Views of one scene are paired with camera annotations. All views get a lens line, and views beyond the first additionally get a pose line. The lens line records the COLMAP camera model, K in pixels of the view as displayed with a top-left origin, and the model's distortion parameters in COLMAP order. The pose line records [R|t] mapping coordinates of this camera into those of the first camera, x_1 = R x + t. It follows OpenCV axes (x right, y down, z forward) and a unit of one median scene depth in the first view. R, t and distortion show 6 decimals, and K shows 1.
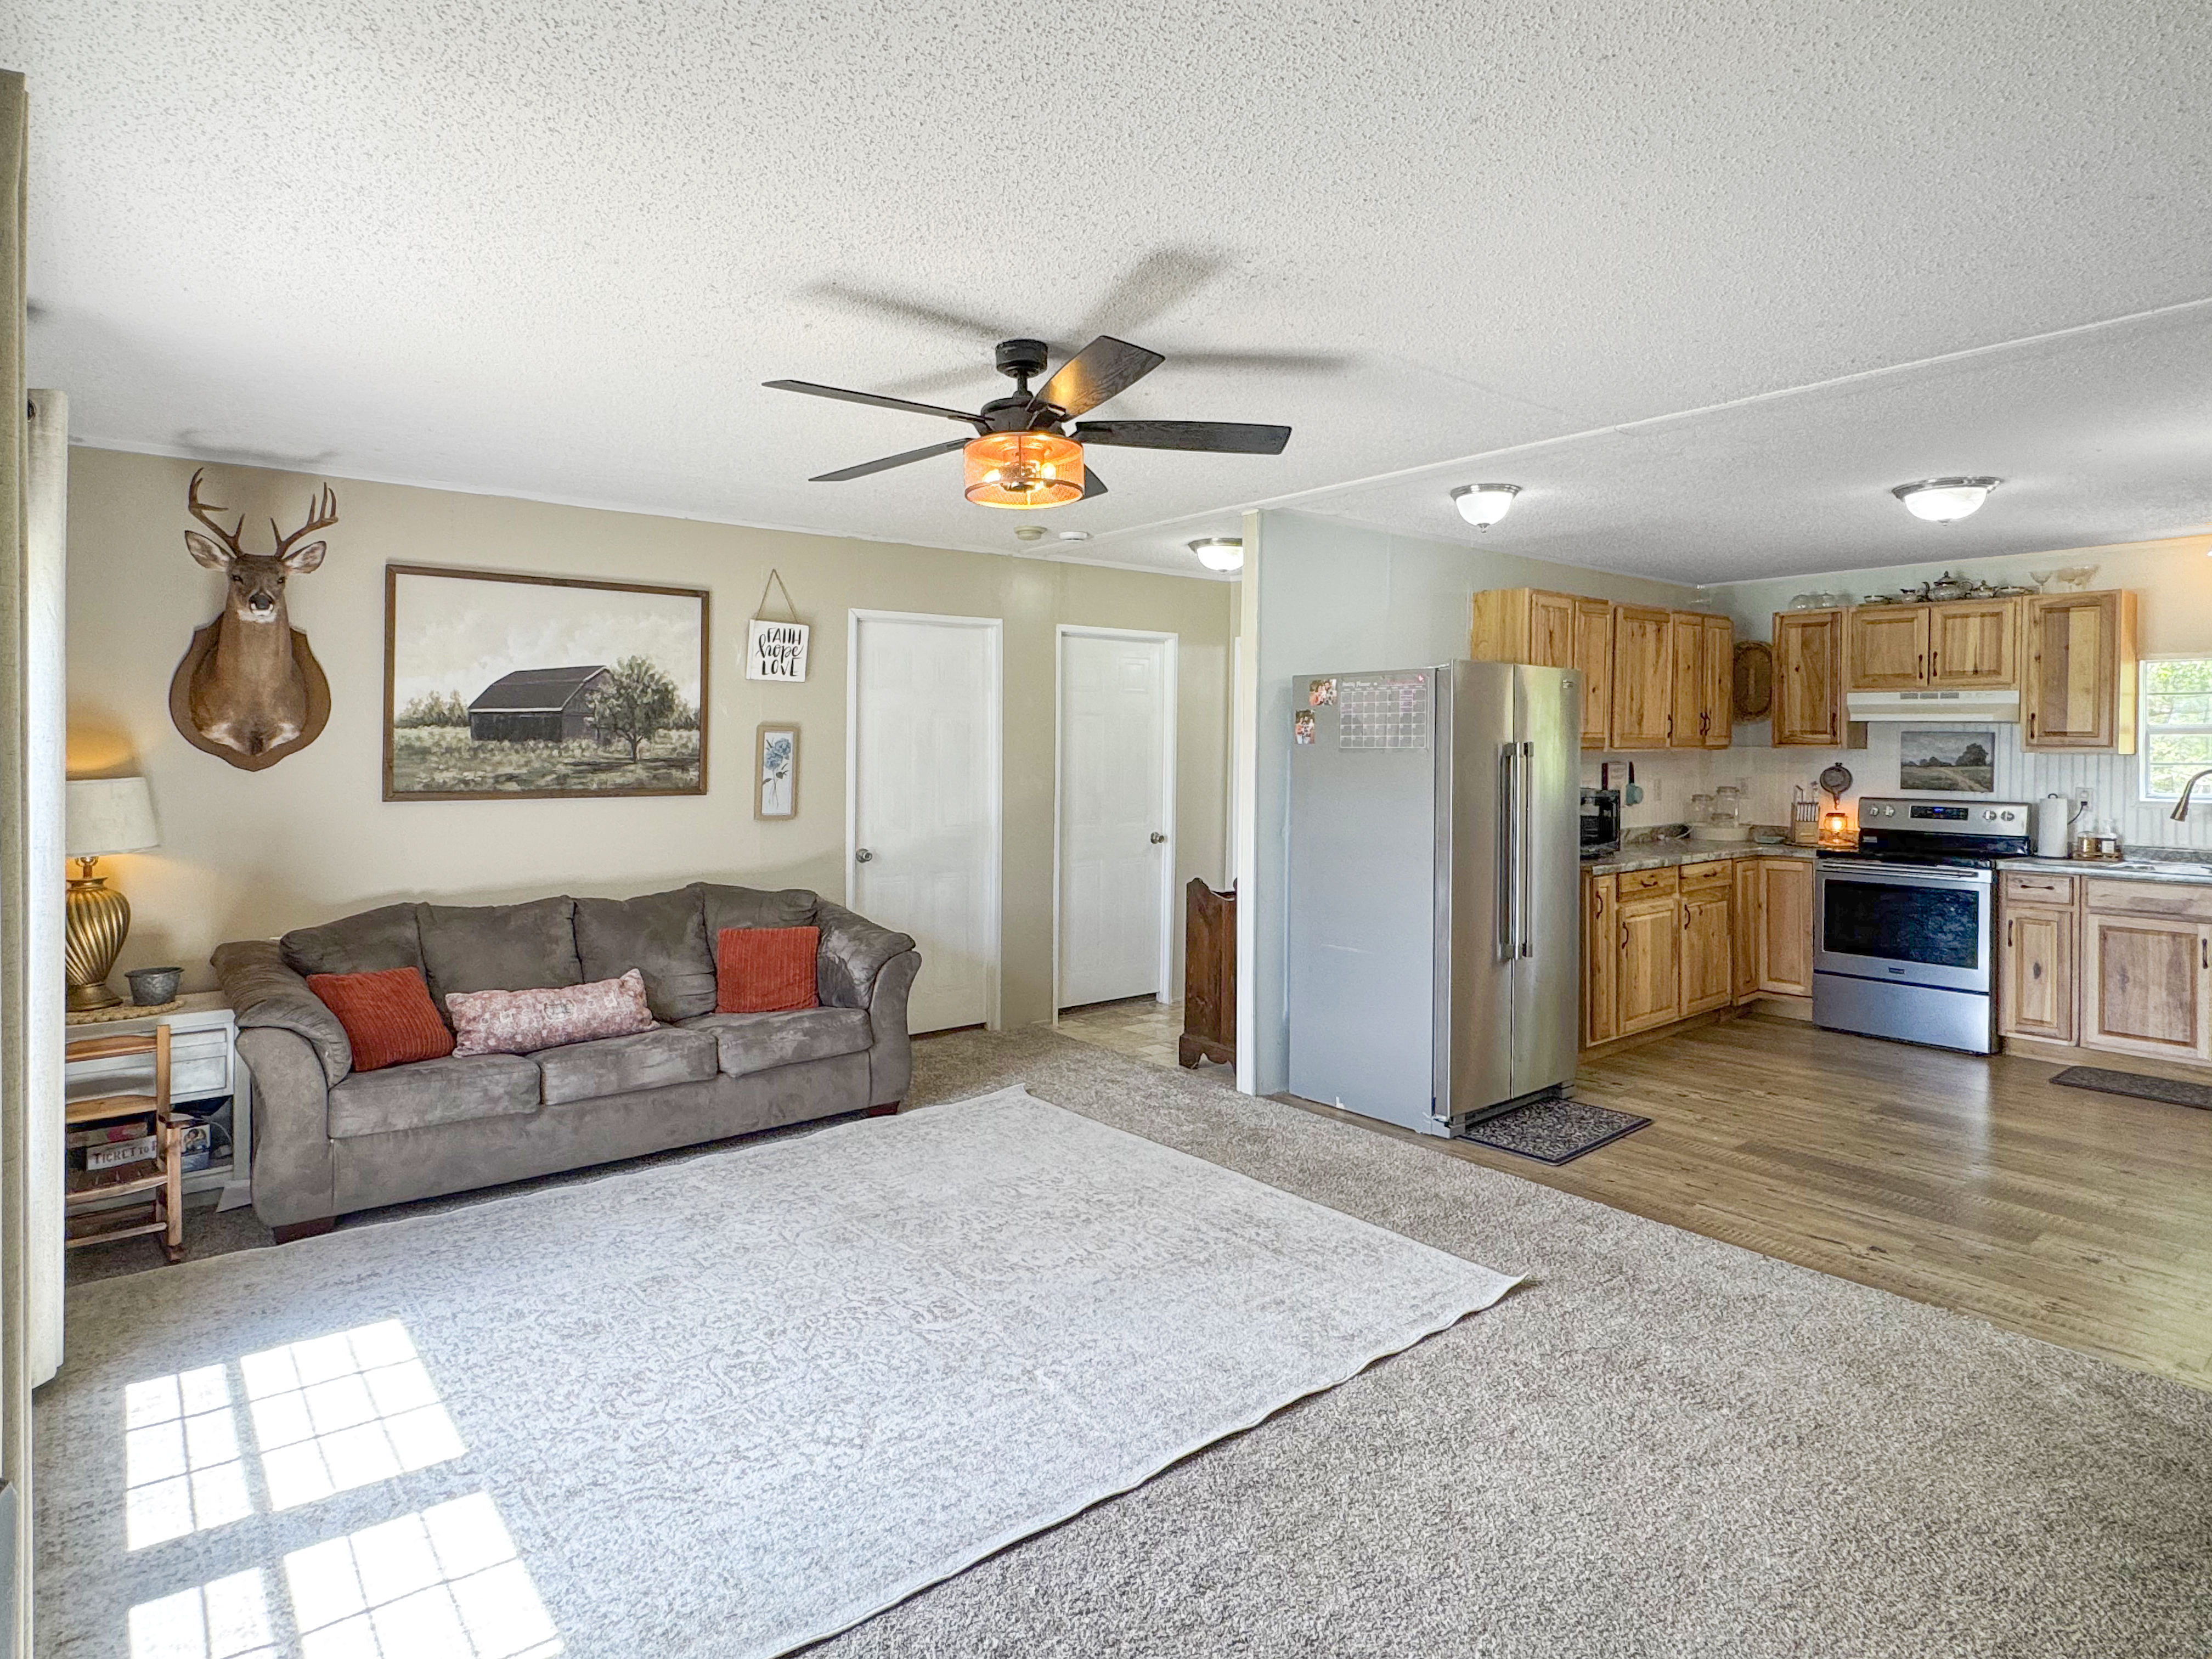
lens RADIAL K [[1217.9, 0, 1097.4], [0, 1217.9, 758.9], [0, 0, 1]] dist [-0.000686, 0.000126]
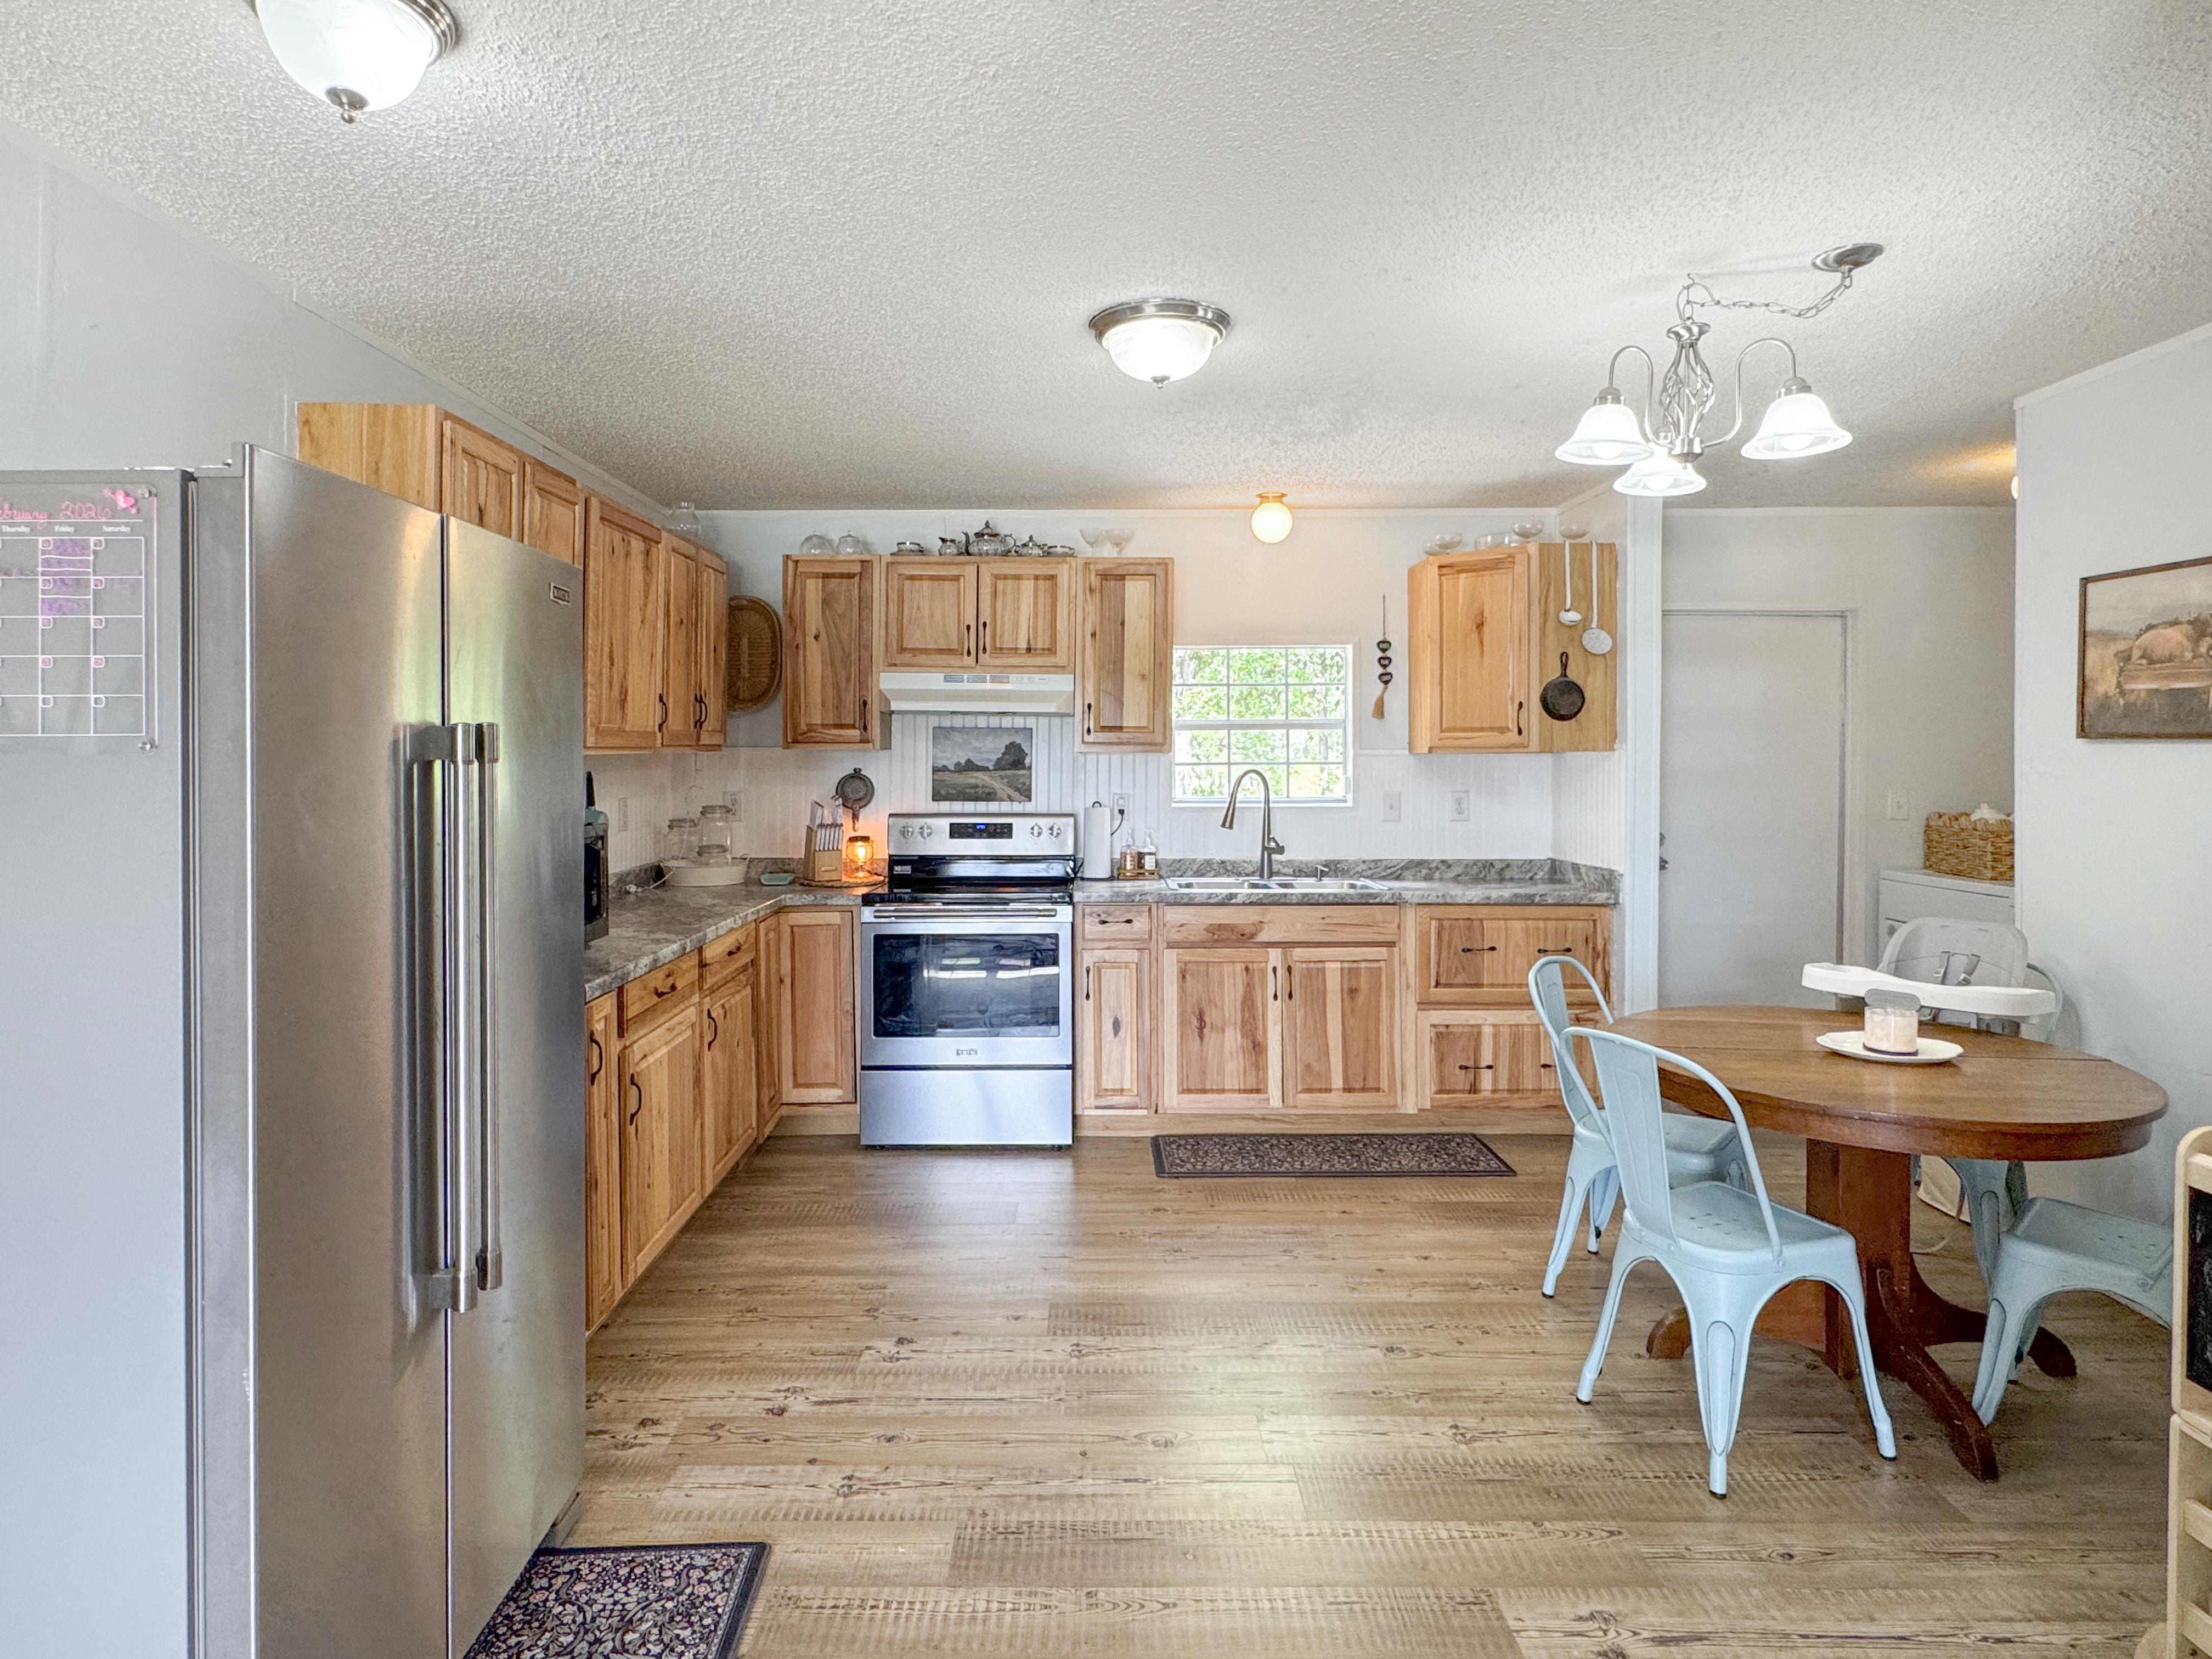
lens RADIAL K [[1217.9, 0, 1097.4], [0, 1217.9, 758.9], [0, 0, 1]] dist [-0.000686, 0.000126]
pose [[0.626557, -0.009371, 0.779319, 0.136584], [0.014687, 0.999892, 0.000216, -0.000679], [-0.779237, 0.011310, 0.626627, 0.471804]]
